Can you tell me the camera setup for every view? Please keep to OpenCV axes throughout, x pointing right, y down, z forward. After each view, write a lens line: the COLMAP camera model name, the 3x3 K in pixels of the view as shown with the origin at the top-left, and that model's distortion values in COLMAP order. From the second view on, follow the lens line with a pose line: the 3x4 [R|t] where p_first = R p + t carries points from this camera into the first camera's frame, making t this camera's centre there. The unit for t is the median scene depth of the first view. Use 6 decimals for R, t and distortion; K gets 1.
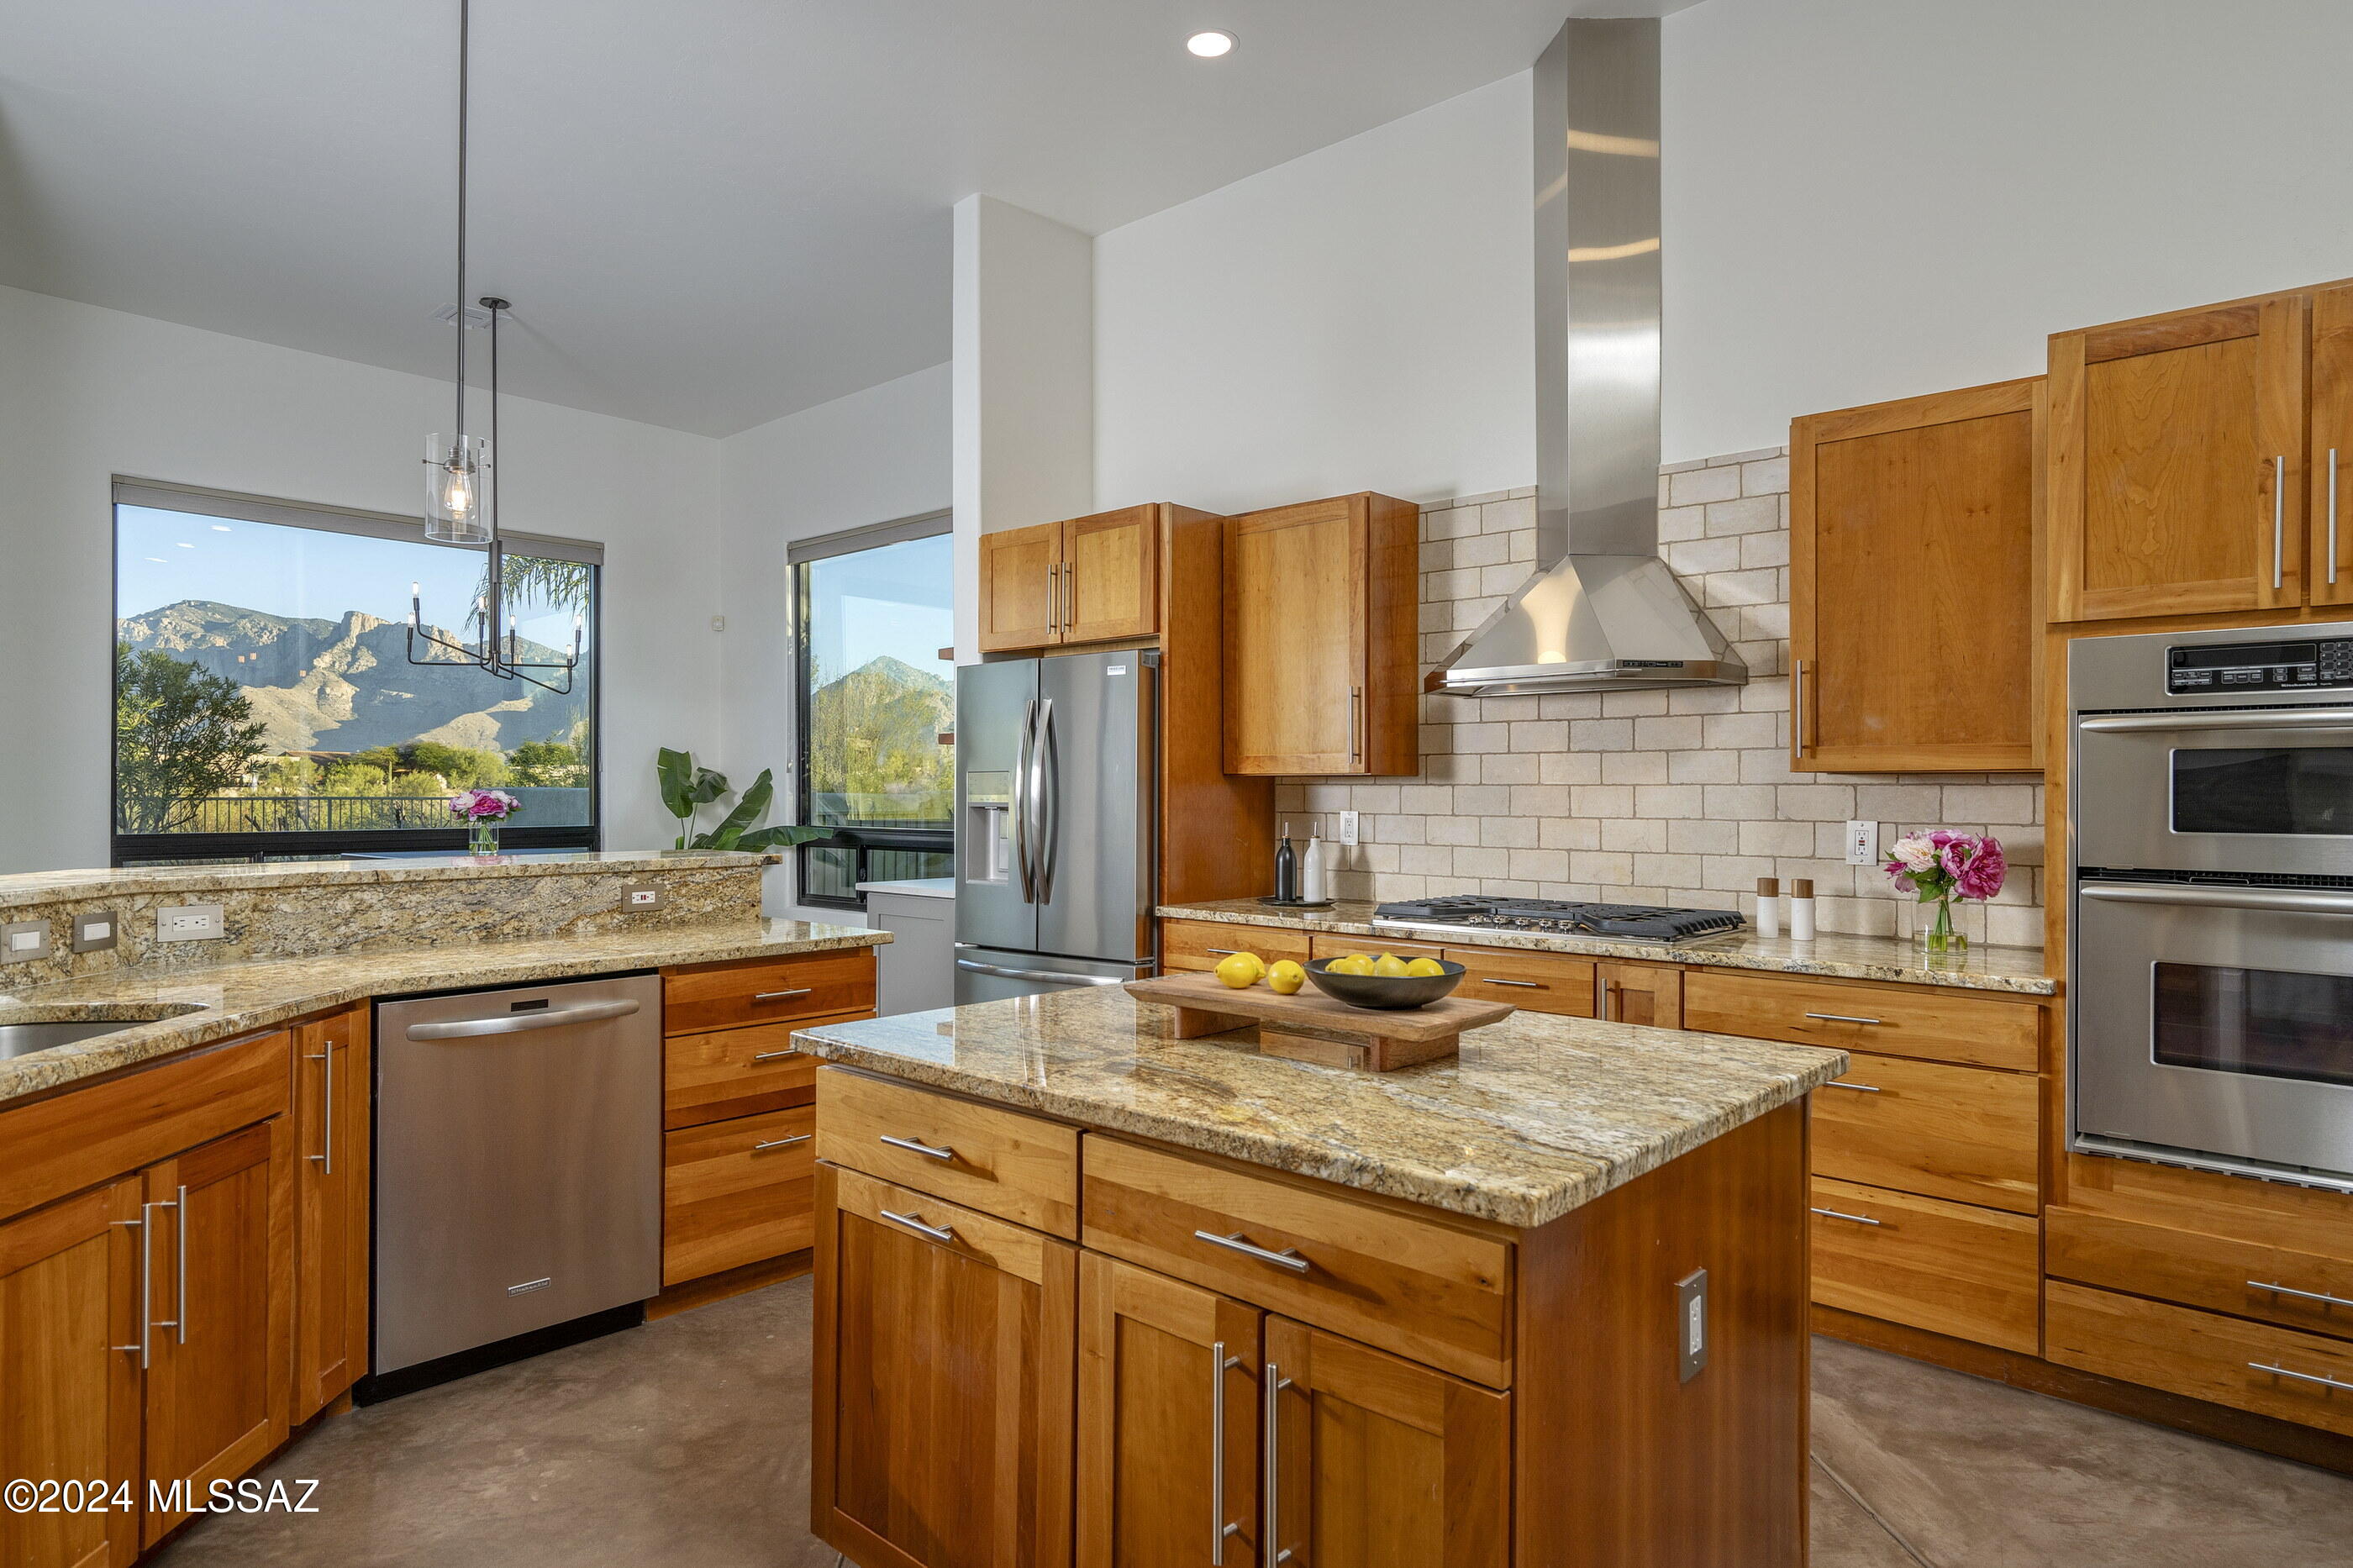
lens RADIAL K [[1339.6, 0, 1176.5], [0, 1339.6, 784.0], [0, 0, 1]] dist [0.001115, 0.000764]
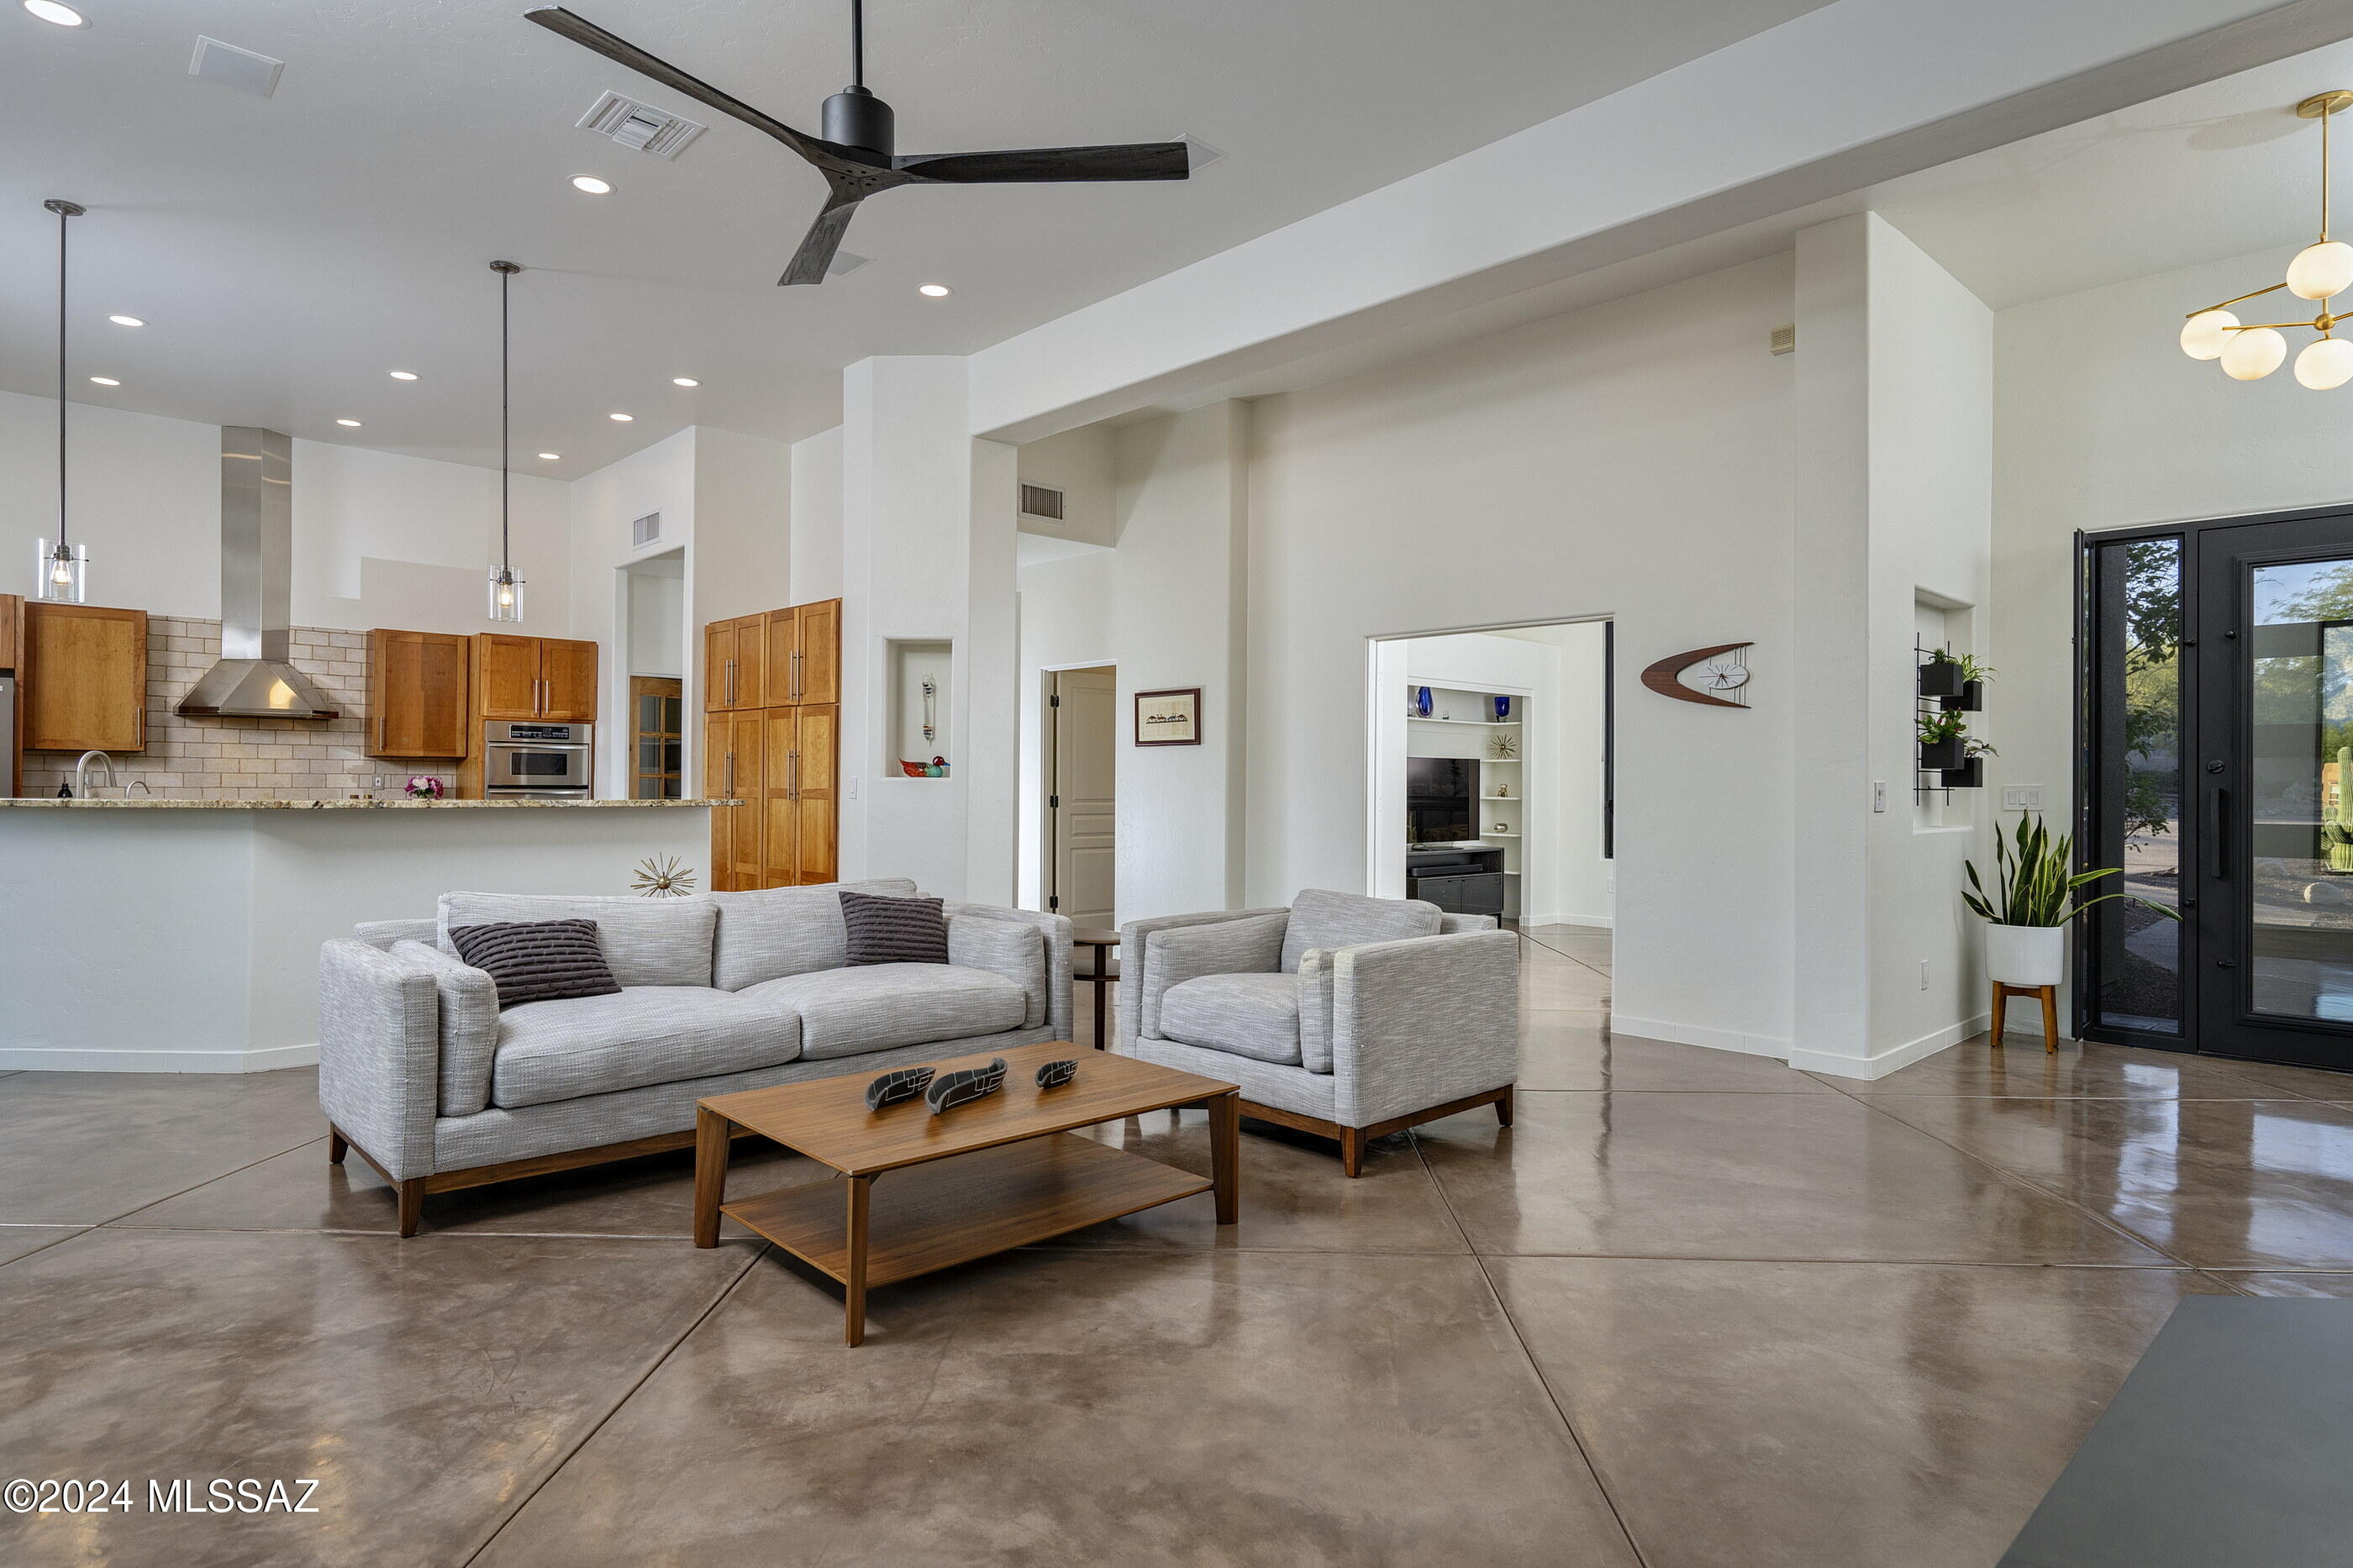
lens RADIAL K [[1286.8, 0, 1176.5], [0, 1286.8, 784.0], [0, 0, 1]] dist [-0.001816, -0.000368]
pose [[0.069140, -0.001419, 0.997606, -1.946833], [-0.013058, 0.999912, 0.002328, 0.019837], [-0.997522, -0.013188, 0.069115, -0.786205]]
